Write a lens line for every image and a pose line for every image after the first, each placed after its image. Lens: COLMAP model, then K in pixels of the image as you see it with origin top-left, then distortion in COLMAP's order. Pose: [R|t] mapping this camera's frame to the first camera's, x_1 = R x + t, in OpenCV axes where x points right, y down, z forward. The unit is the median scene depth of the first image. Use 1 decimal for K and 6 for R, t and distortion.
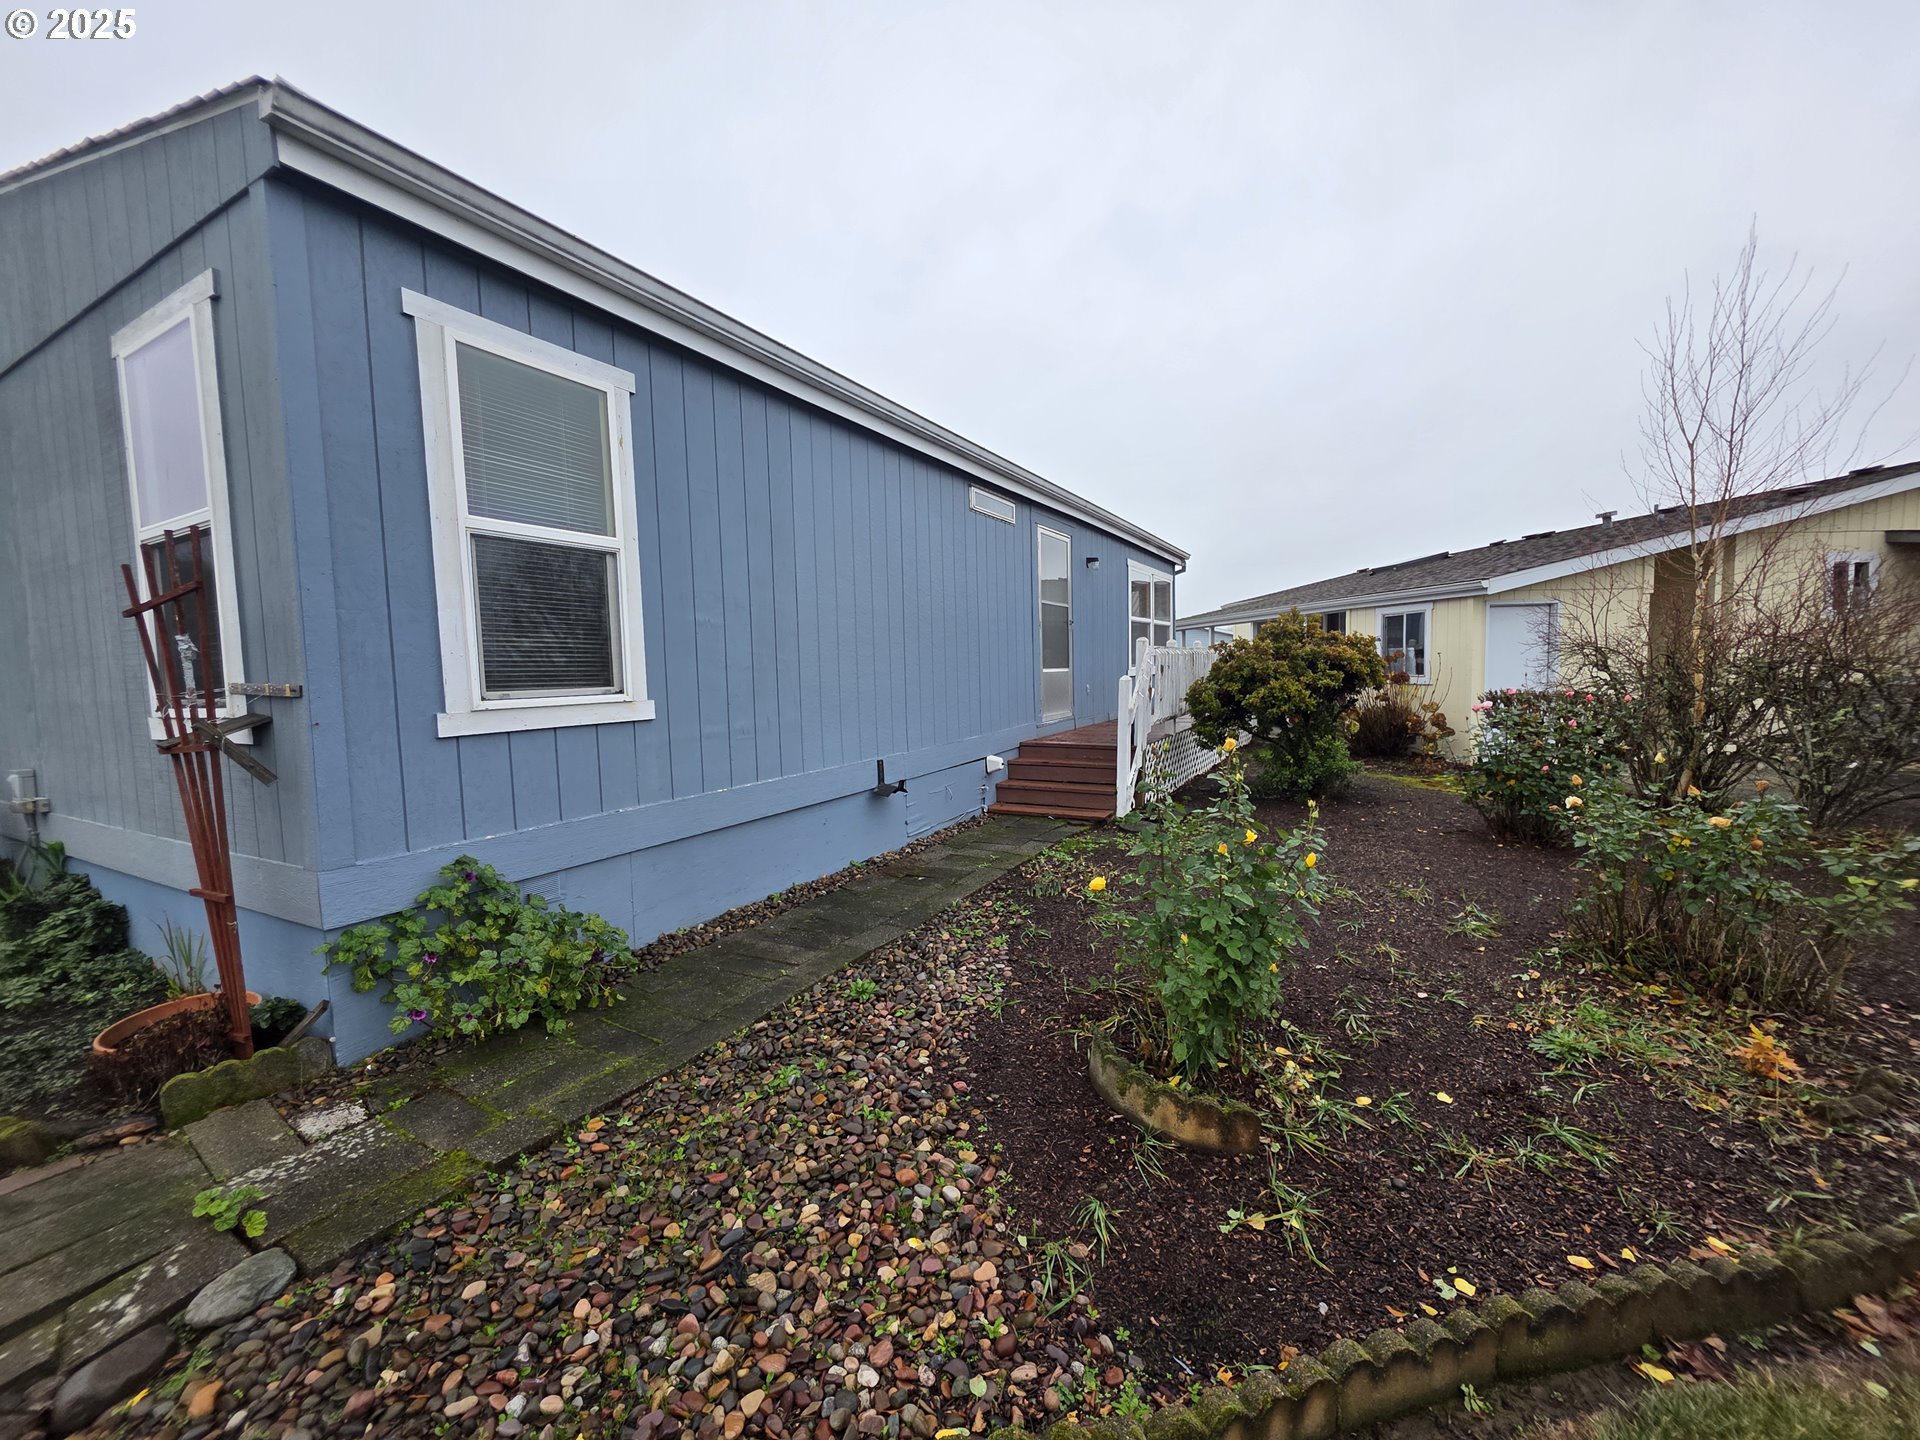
lens RADIAL K [[770.5, 0, 956.2], [0, 770.5, 719.5], [0, 0, 1]] dist [0.003033, -0.000577]
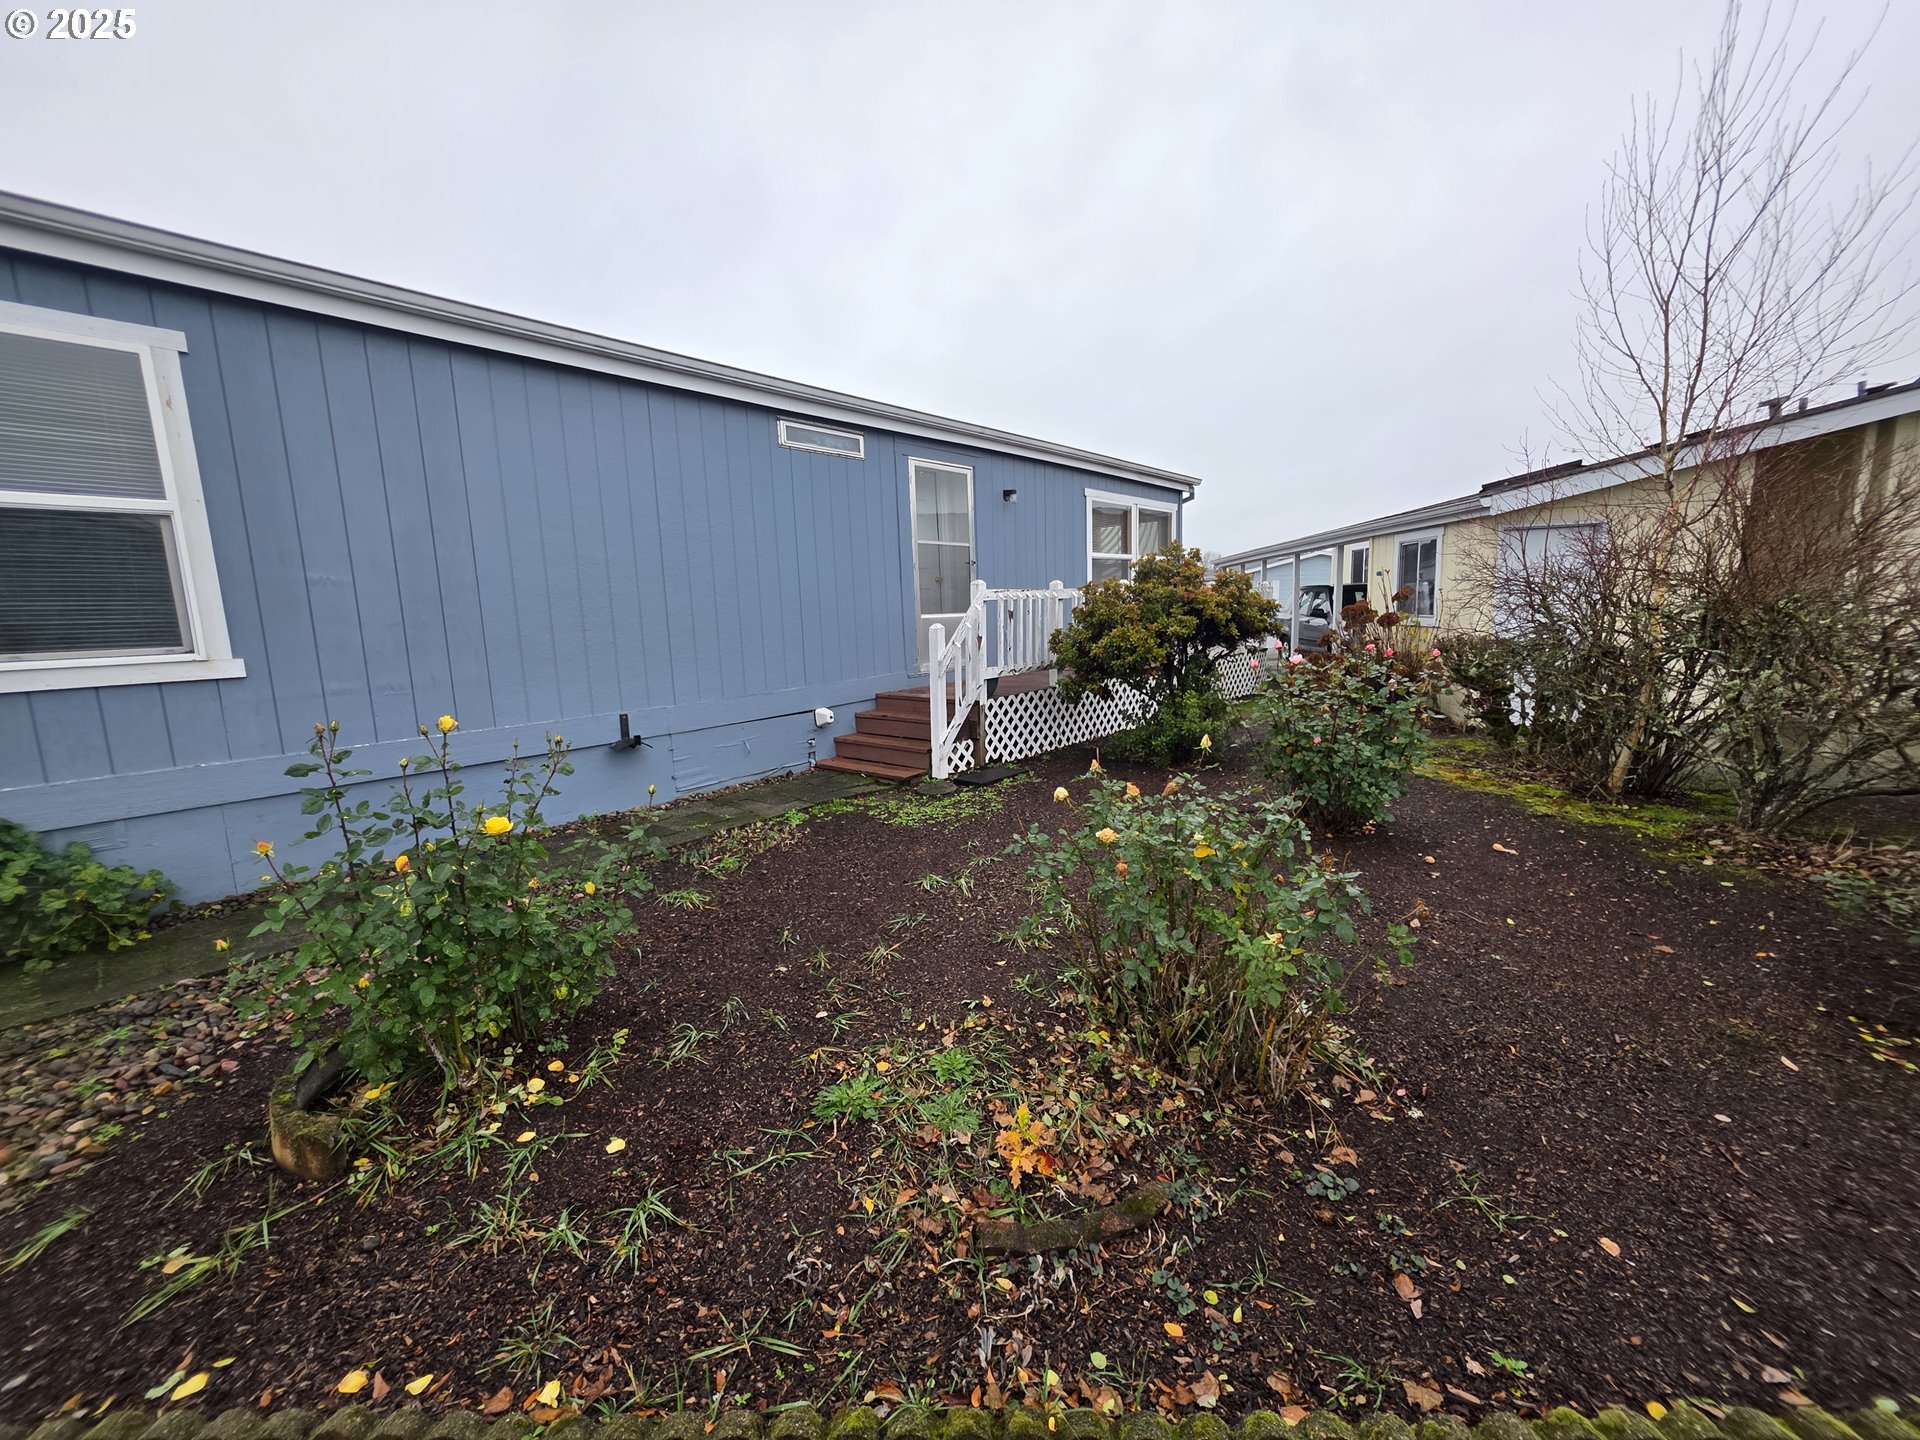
lens RADIAL K [[770.5, 0, 957.4], [0, 770.5, 718.7], [0, 0, 1]] dist [0.003033, -0.000577]
pose [[0.977604, 0.018482, -0.209639, 0.530391], [-0.002282, 0.997009, 0.077256, -0.018879], [0.210439, -0.075047, 0.974722, 0.132265]]
